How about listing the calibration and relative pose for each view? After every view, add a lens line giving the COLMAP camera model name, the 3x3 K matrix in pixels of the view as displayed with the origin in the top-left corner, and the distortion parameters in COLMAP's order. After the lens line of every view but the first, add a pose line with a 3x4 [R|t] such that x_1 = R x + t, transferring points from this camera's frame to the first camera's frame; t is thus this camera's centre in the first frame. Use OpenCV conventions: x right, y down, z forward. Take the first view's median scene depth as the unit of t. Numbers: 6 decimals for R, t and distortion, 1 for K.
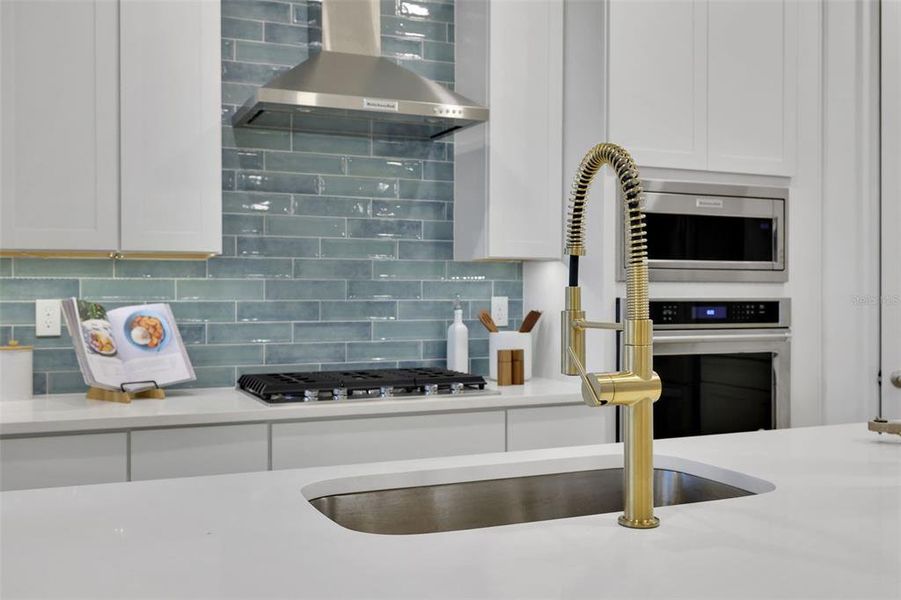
lens RADIAL K [[881.8, 0, 458.1], [0, 881.8, 302.4], [0, 0, 1]] dist [0.015637, 0.000000]
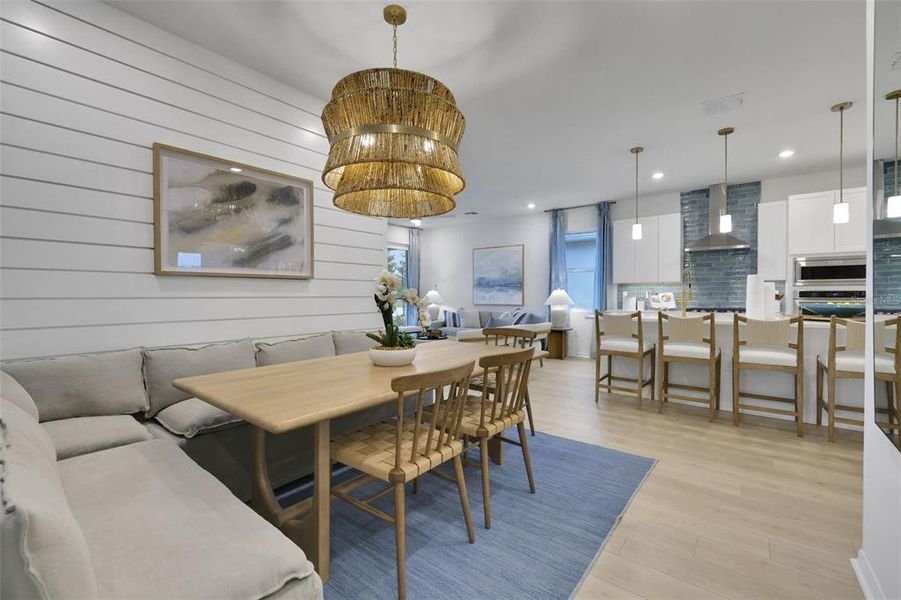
lens RADIAL K [[388.9, 0, 444.5], [0, 388.9, 297.9], [0, 0, 1]] dist [-0.000097, -0.000956]
pose [[0.469315, 0.006854, -0.883004, 0.883059], [-0.009011, 0.999955, 0.002972, 0.033236], [0.882985, 0.006562, 0.469356, -1.004896]]
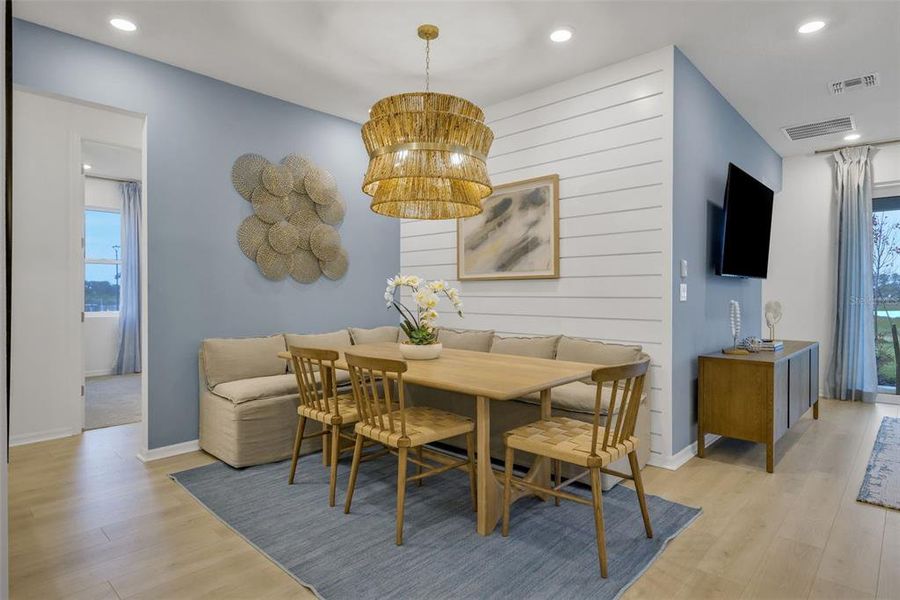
lens RADIAL K [[492.5, 0, 461.2], [0, 492.5, 295.3], [0, 0, 1]] dist [-0.019210, 0.007691]
pose [[-0.911124, 0.000854, -0.412131, 0.539025], [-0.005276, 0.999892, 0.013736, 0.017644], [0.412098, 0.014690, -0.911021, 0.179464]]
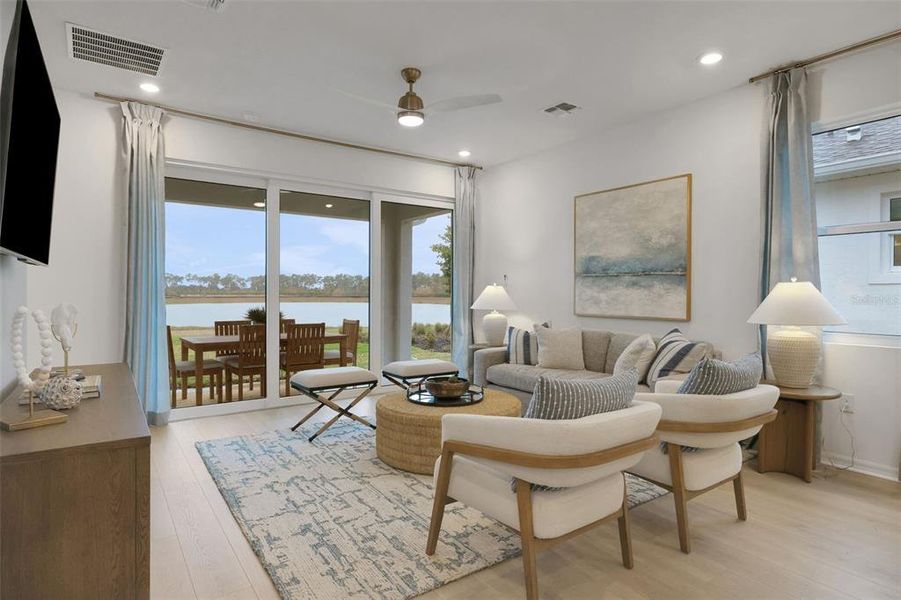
lens RADIAL K [[493.0, 0, 446.1], [0, 493.0, 297.6], [0, 0, 1]] dist [-0.019210, 0.007691]
pose [[0.206130, 0.011378, -0.978459, 0.061453], [-0.015265, 0.999848, 0.008411, 0.021463], [0.978406, 0.013203, 0.206272, -0.290429]]
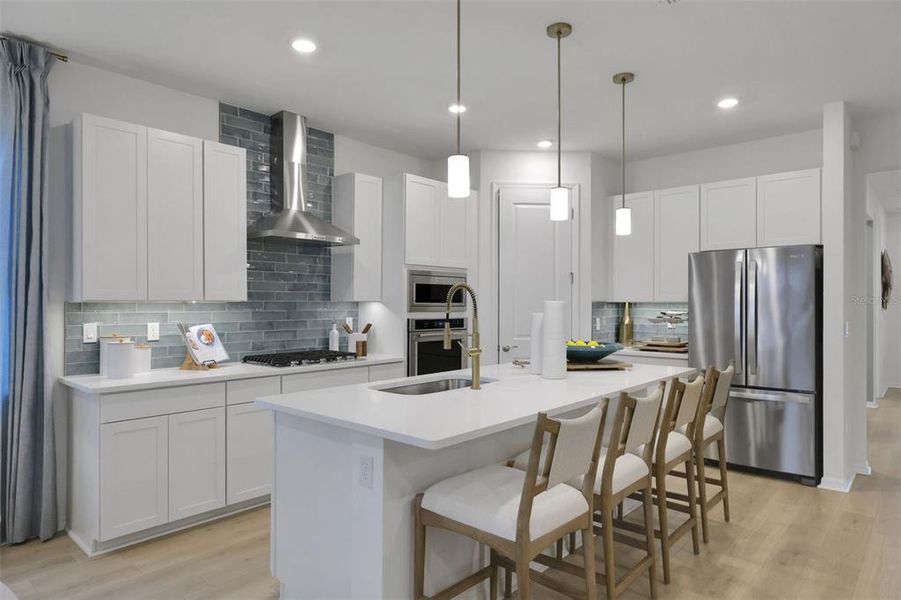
lens RADIAL K [[546.8, 0, 454.1], [0, 546.8, 302.9], [0, 0, 1]] dist [0.003657, -0.006581]
pose [[0.902111, 0.003395, 0.431491, -0.339447], [0.000065, 0.999968, -0.008004, -0.034442], [-0.431504, 0.007249, 0.902082, -0.397346]]
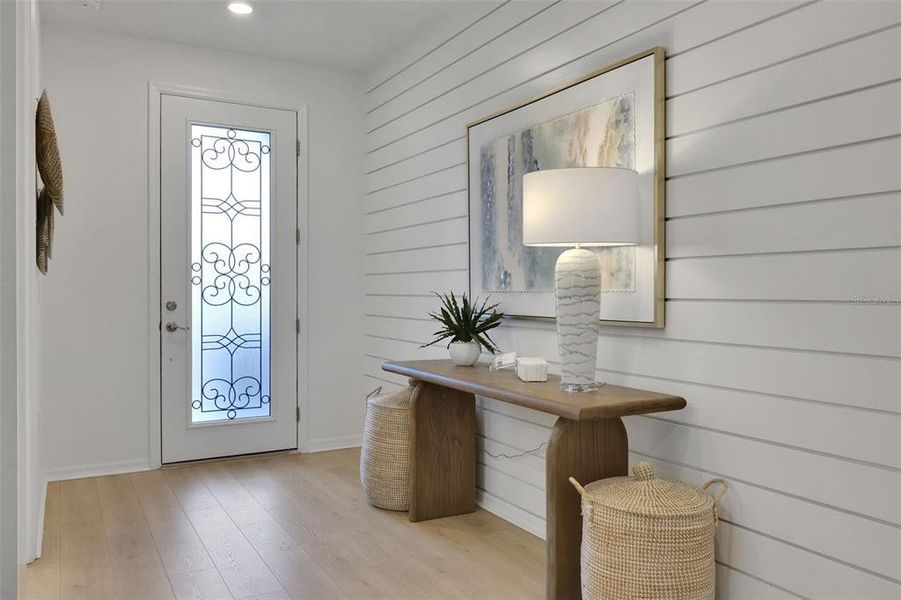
lens RADIAL K [[690.1, 0, 446.4], [0, 690.1, 297.9], [0, 0, 1]] dist [0.000366, -0.005786]
pose [[-0.119131, -0.004900, 0.992866, 1.427058], [0.007124, 0.999958, 0.005790, 0.014963], [-0.992853, 0.007763, -0.119091, 0.539925]]
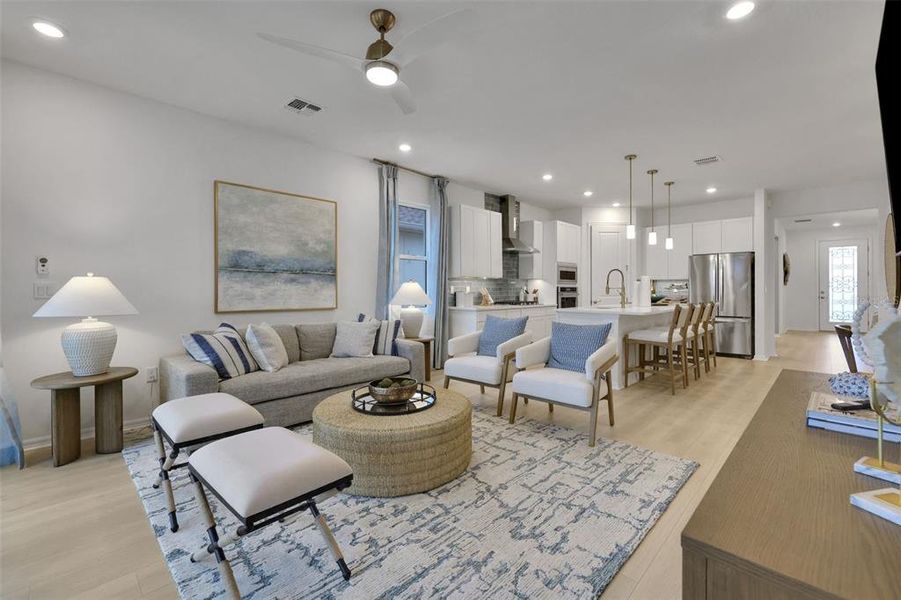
lens RADIAL K [[388.9, 0, 452.6], [0, 388.9, 291.1], [0, 0, 1]] dist [-0.000097, -0.000956]
pose [[0.920904, -0.001420, 0.389788, -1.247424], [0.003403, 0.999985, -0.004397, 0.028187], [-0.389775, 0.005375, 0.920894, -0.868018]]
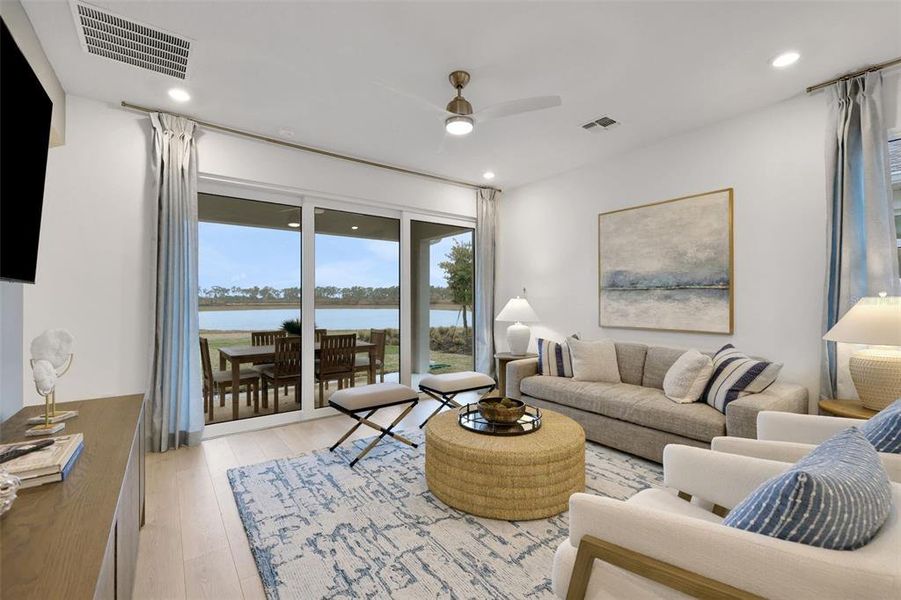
lens RADIAL K [[388.9, 0, 451.1], [0, 388.9, 300.9], [0, 0, 1]] dist [-0.000097, -0.000956]
pose [[0.233589, 0.000720, -0.972335, -0.253874], [-0.010809, 0.999940, -0.001856, 0.004212], [0.972275, 0.010943, 0.233583, -0.353665]]
